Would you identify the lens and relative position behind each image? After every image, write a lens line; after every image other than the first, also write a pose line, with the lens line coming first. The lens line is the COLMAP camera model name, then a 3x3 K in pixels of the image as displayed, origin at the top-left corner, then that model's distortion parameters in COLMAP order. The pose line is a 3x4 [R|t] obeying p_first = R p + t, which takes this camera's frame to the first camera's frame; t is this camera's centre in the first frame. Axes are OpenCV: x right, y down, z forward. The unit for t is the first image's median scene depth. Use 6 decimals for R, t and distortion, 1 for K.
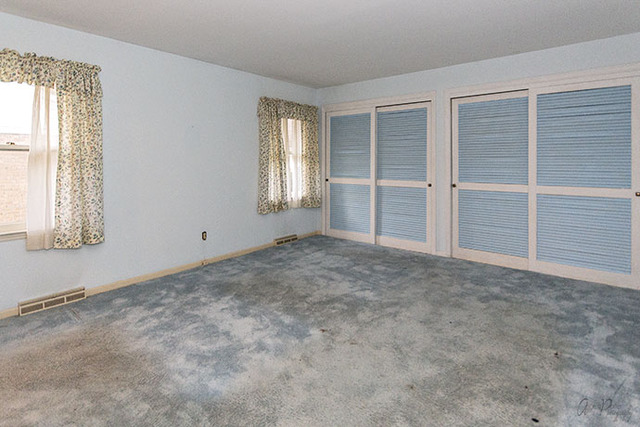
lens RADIAL K [[325.0, 0, 320.0], [0, 325.0, 213.5], [0, 0, 1]] dist [0.000714, -0.000016]
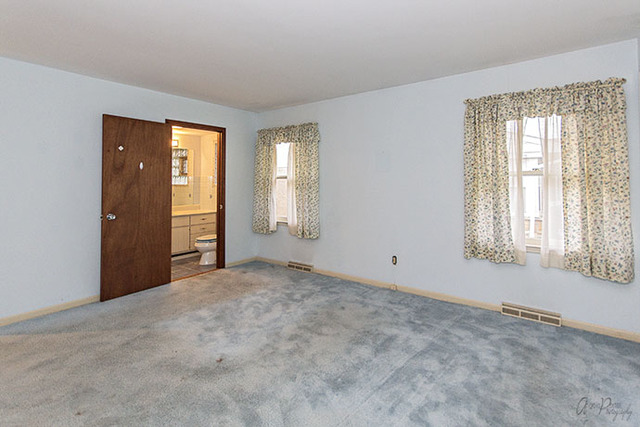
lens RADIAL K [[323.4, 0, 319.6], [0, 323.4, 224.7], [0, 0, 1]] dist [0.000695, 0.000417]
pose [[0.044095, 0.127347, -0.990878, 0.532586], [-0.164226, 0.979273, 0.118547, -0.104085], [0.985437, 0.157501, 0.064095, 0.615803]]
